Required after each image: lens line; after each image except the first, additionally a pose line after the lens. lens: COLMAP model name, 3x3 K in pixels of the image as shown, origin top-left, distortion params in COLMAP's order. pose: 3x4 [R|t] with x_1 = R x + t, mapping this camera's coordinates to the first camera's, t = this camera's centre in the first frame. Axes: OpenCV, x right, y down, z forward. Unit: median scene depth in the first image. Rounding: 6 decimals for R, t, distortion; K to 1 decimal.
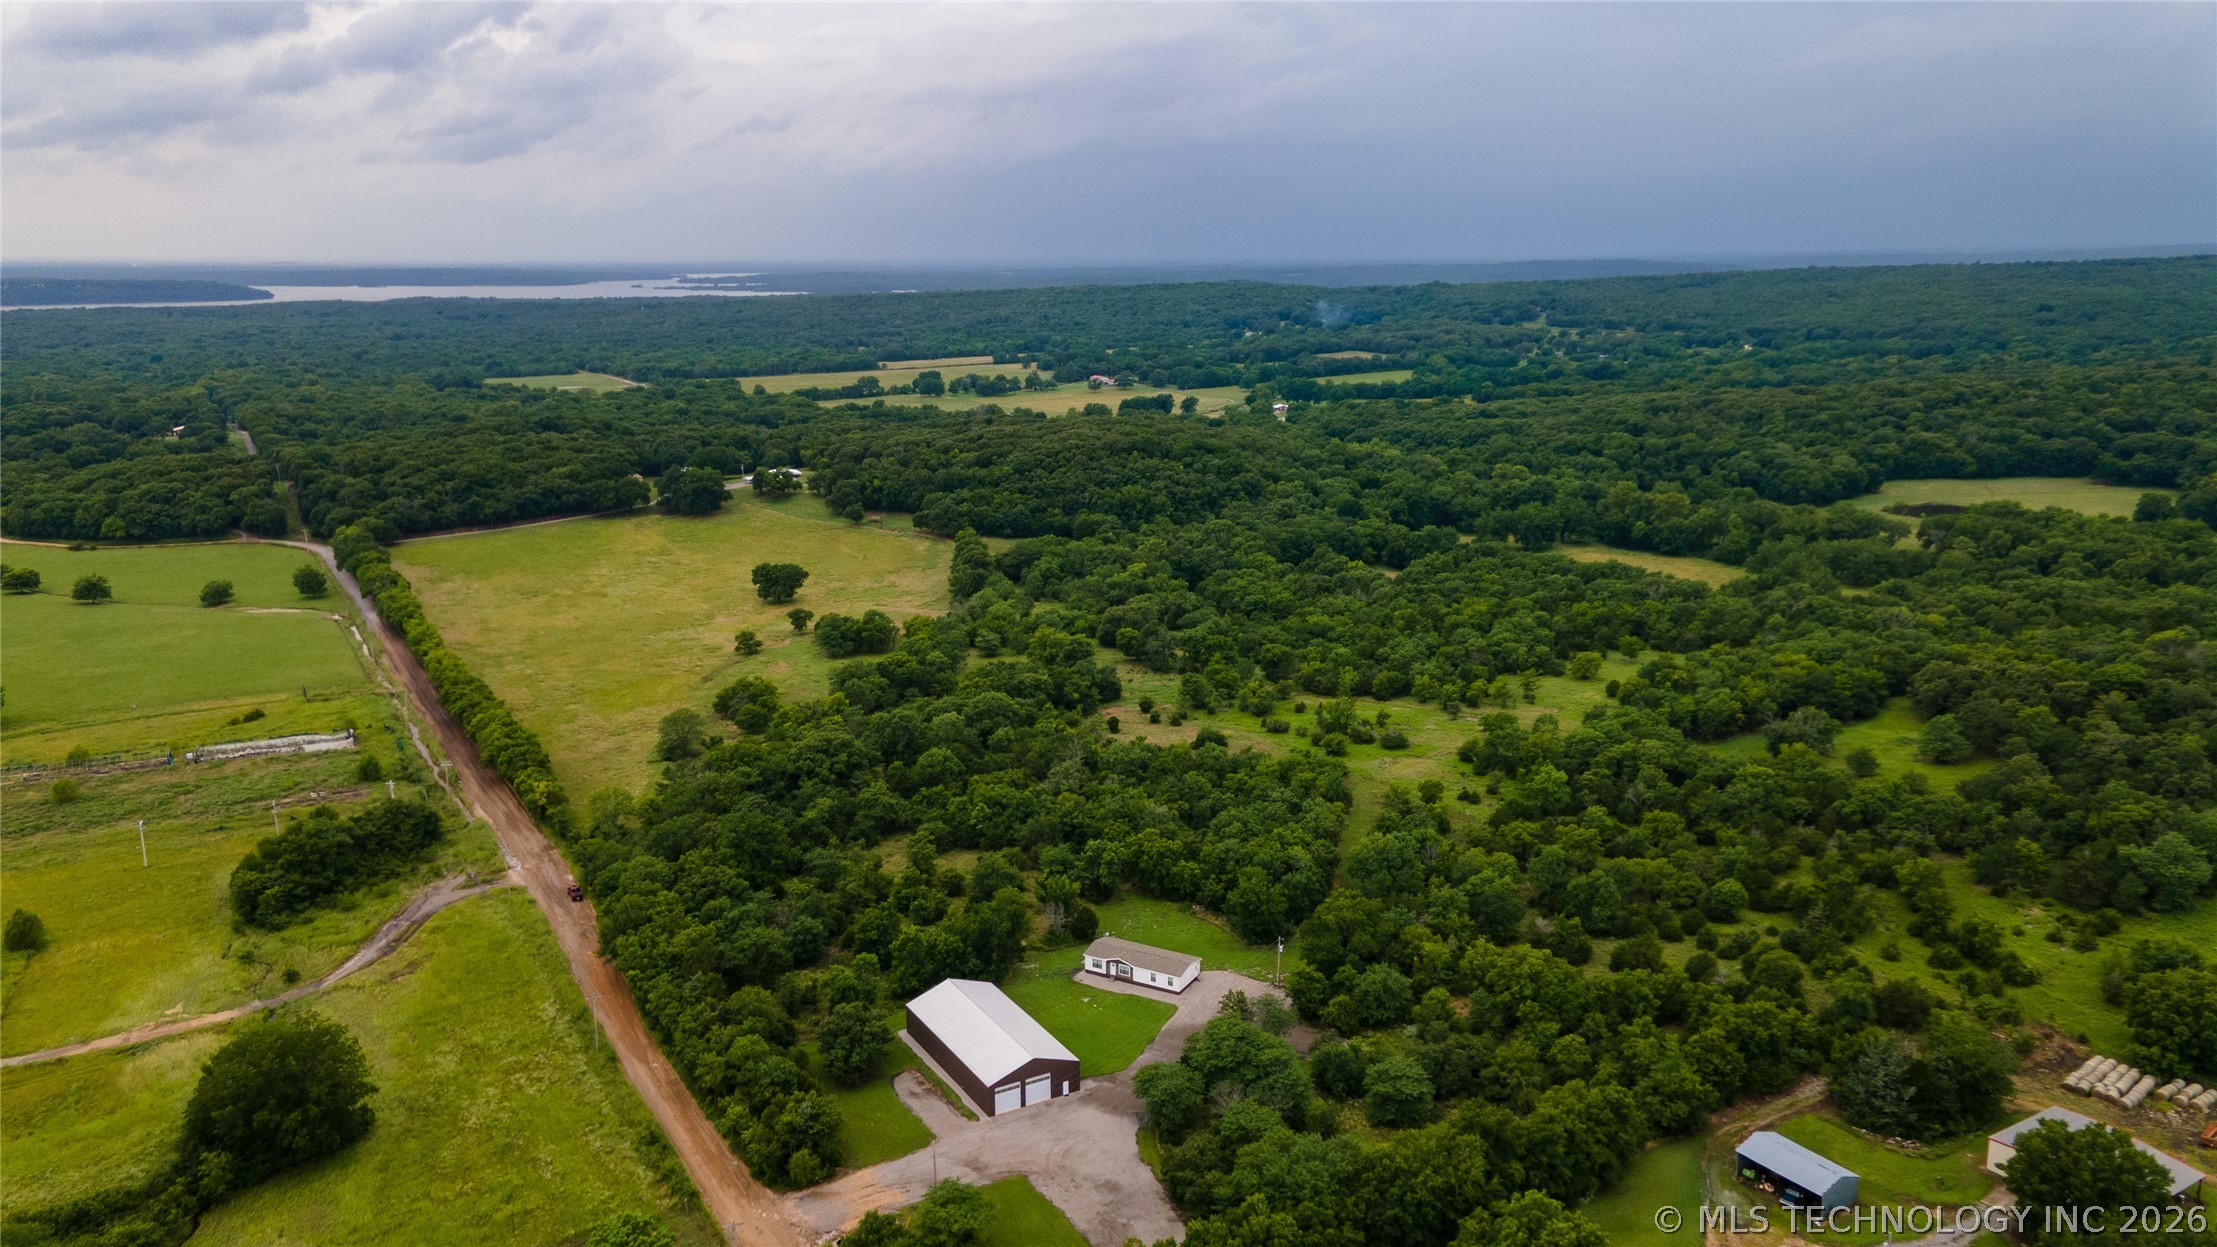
lens RADIAL K [[1604.9, 0, 1082.9], [0, 1604.9, 622.8], [0, 0, 1]] dist [0.039053, 0.024377]
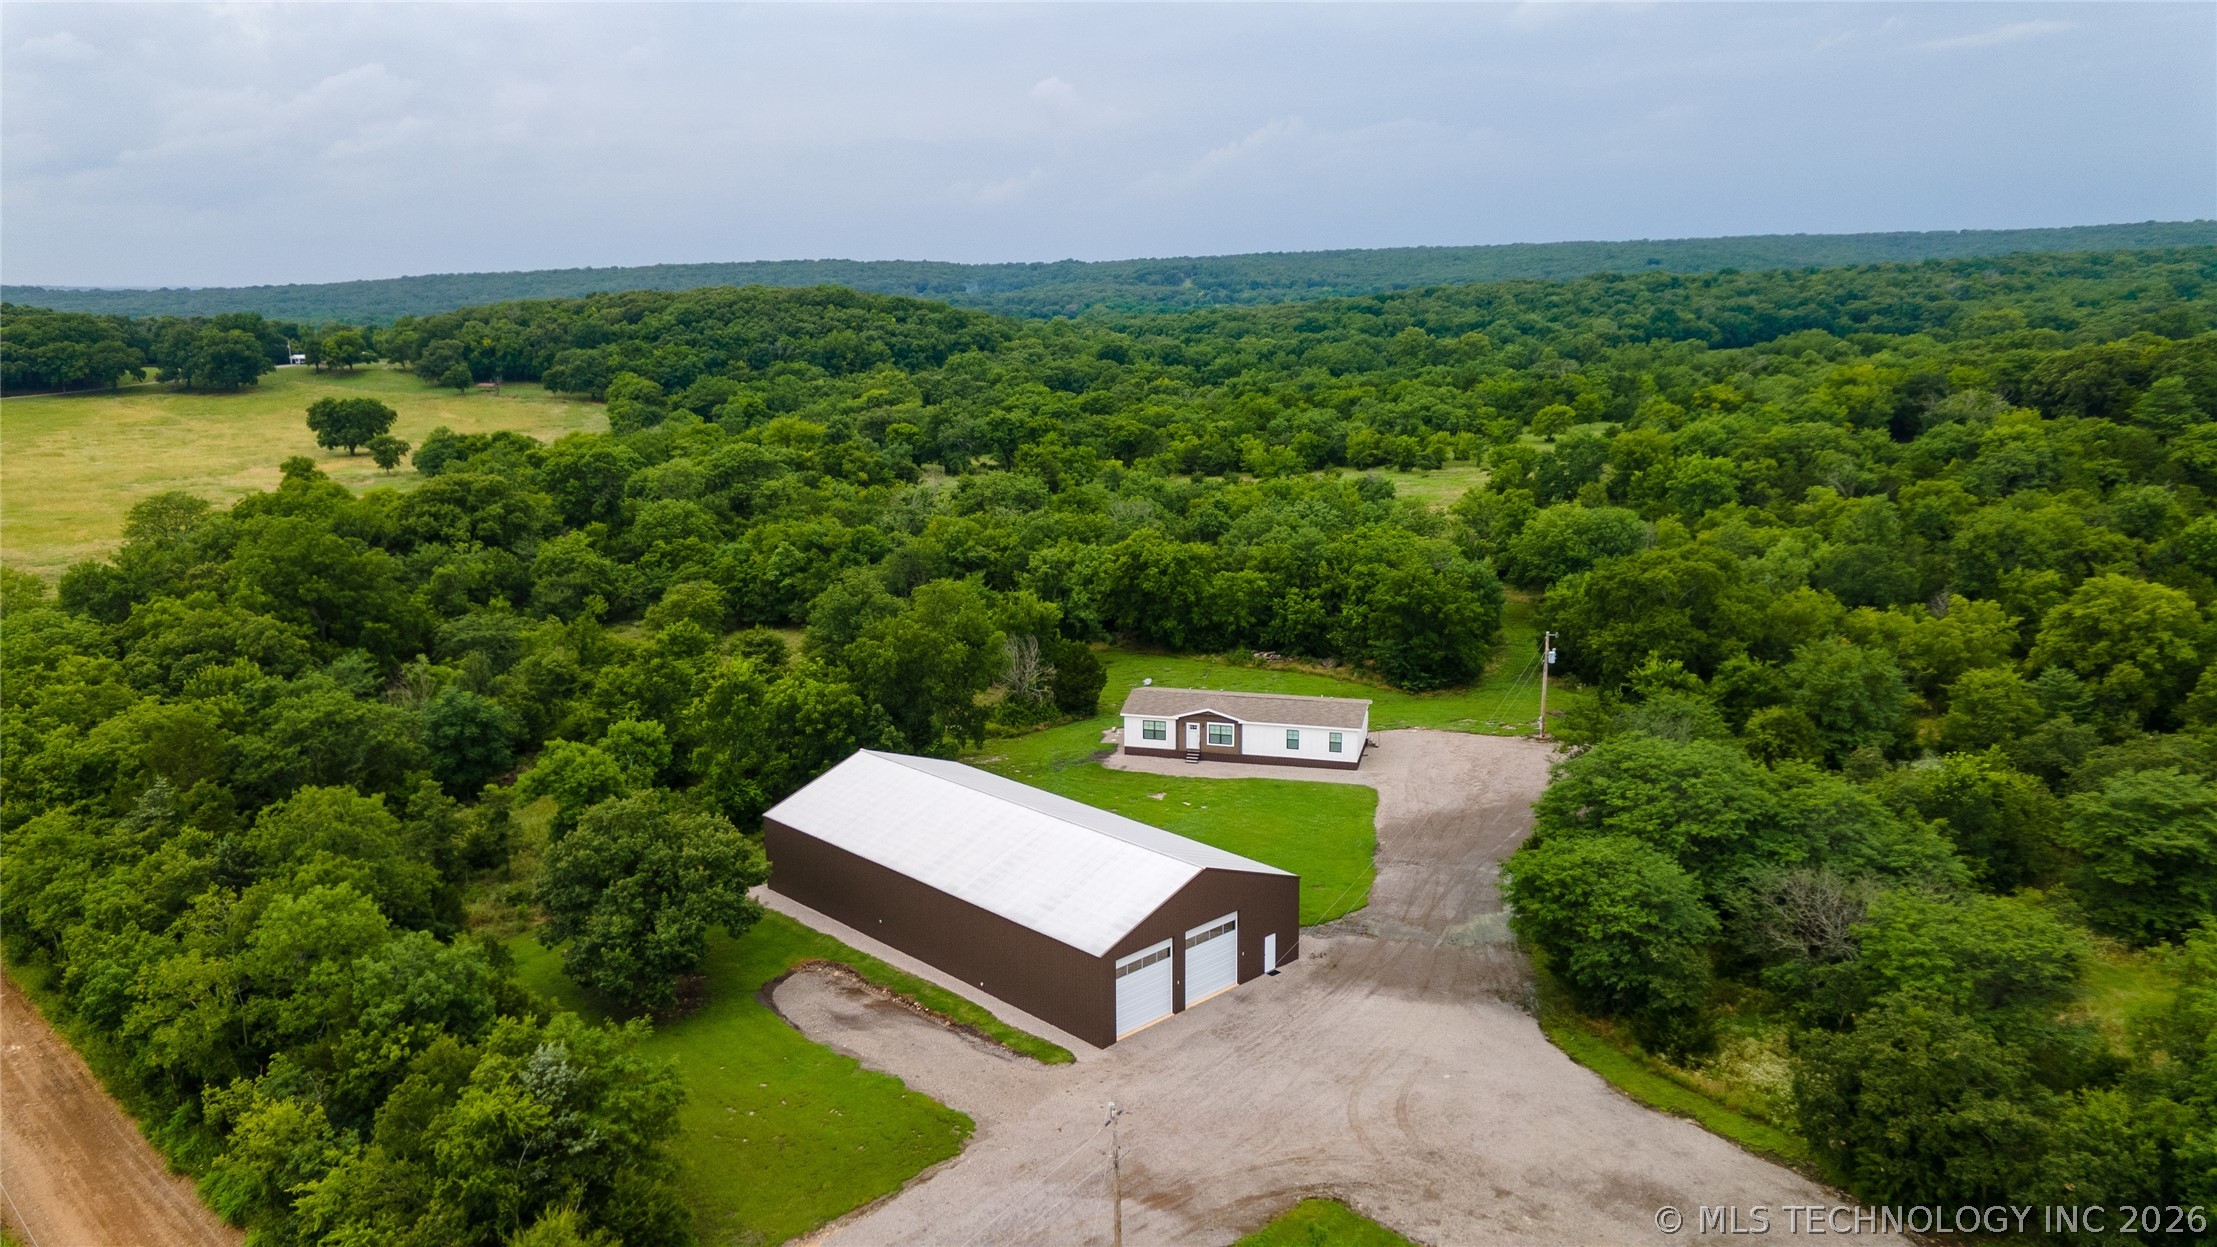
lens RADIAL K [[1604.9, 0, 1087.8], [0, 1604.9, 624.9], [0, 0, 1]] dist [0.039053, 0.024377]
pose [[0.970063, -0.053991, 0.236775, -0.077011], [0.058205, 0.998246, -0.010836, 0.125107], [-0.235775, 0.024293, 0.971504, 0.378596]]
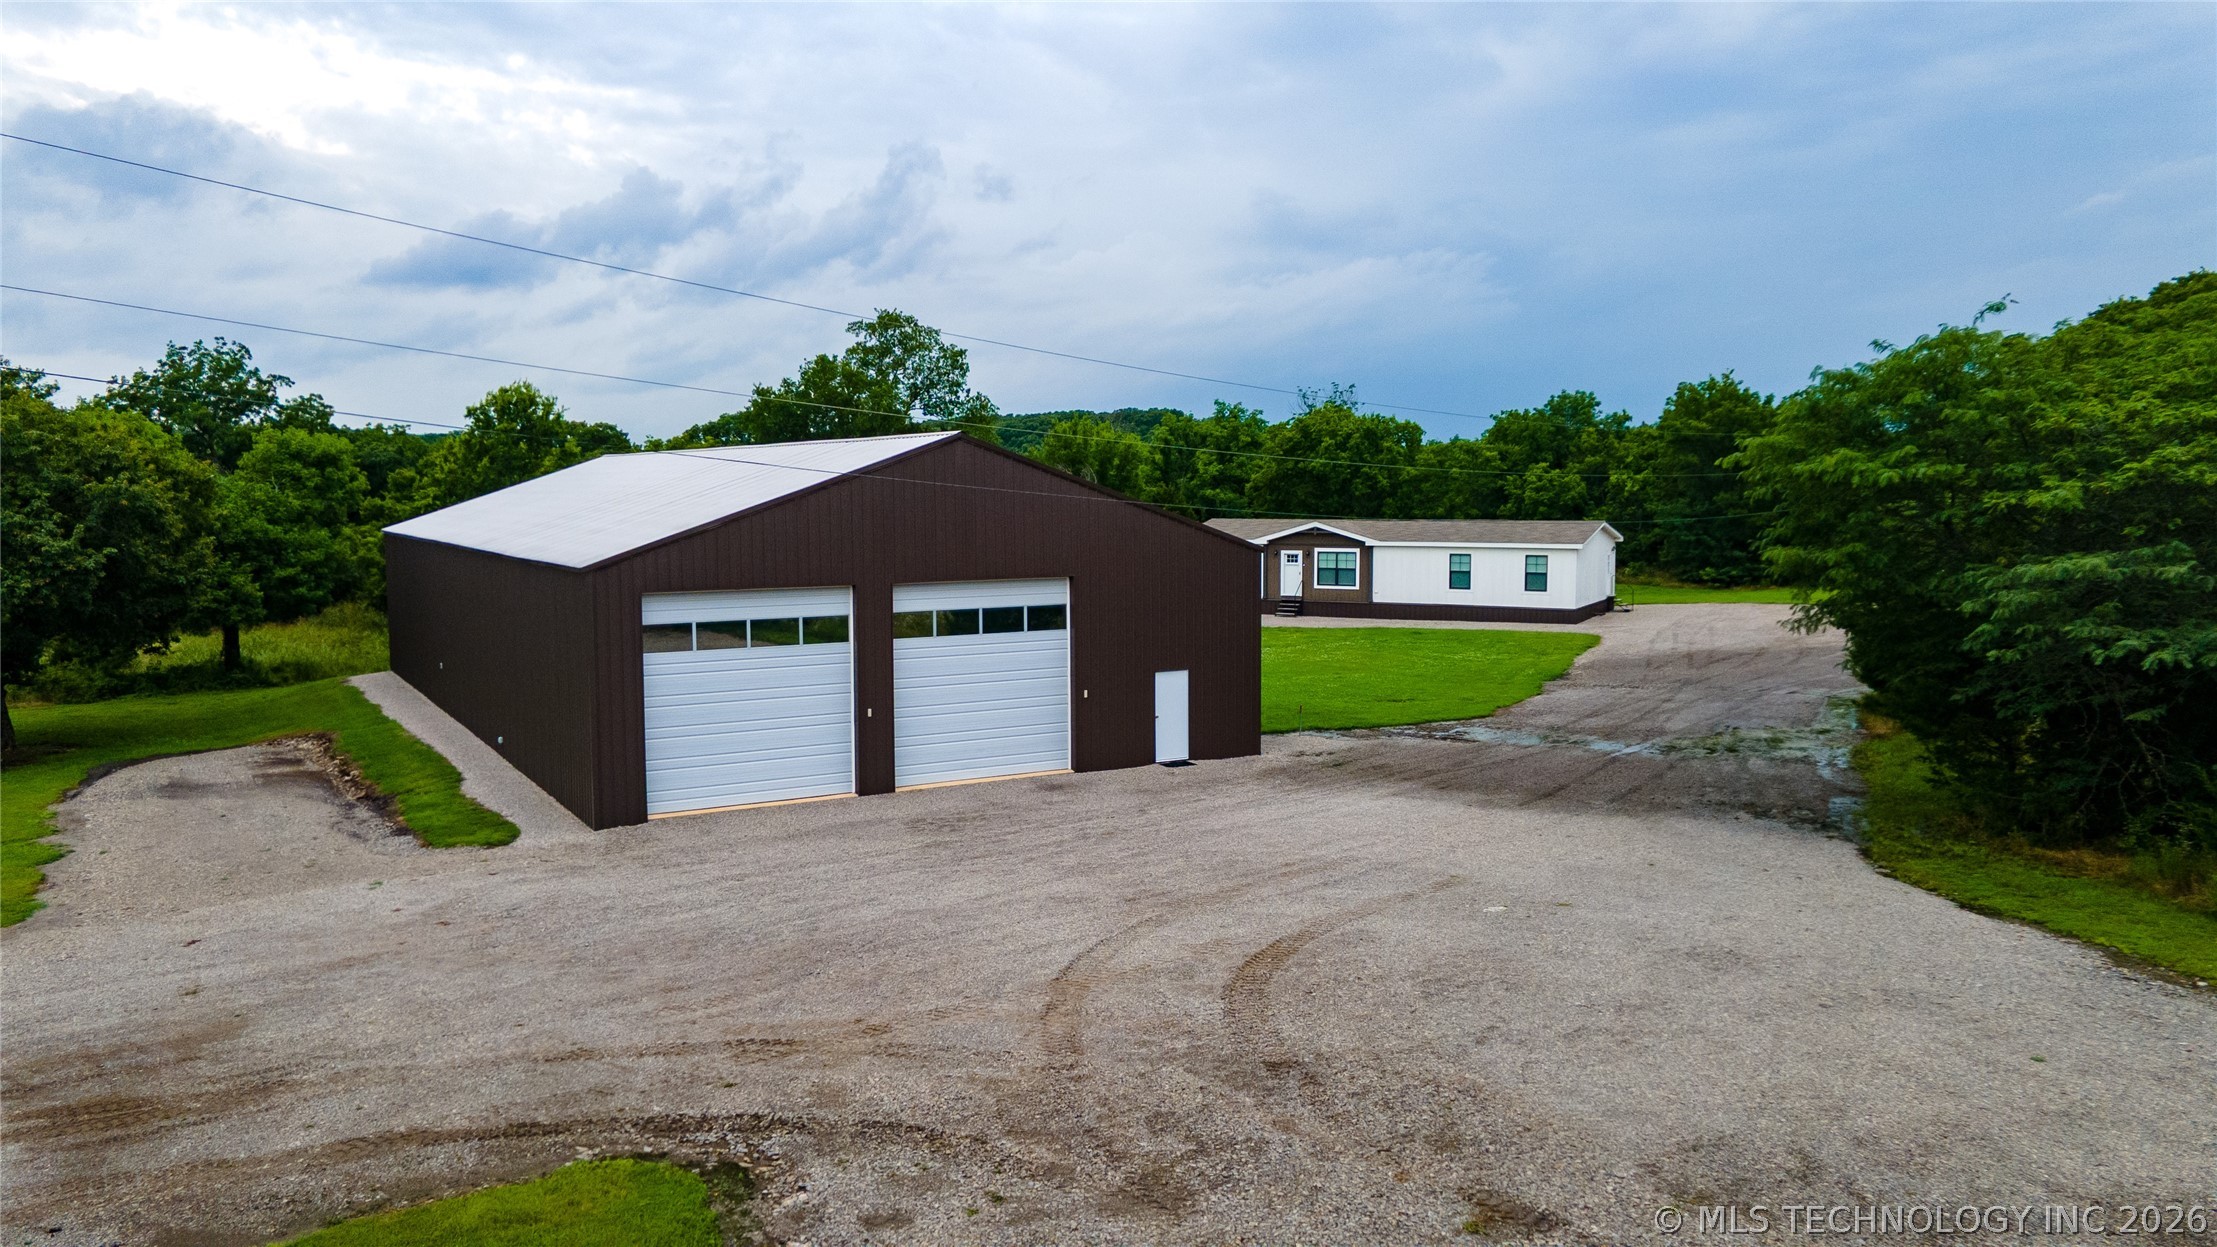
lens RADIAL K [[1604.9, 0, 1087.4], [0, 1604.9, 639.4], [0, 0, 1]] dist [0.039053, 0.024377]
pose [[0.999969, 0.002389, 0.007442, -0.011410], [-0.001390, 0.991314, -0.131506, 0.174440], [-0.007692, 0.131492, 0.991287, 0.492620]]
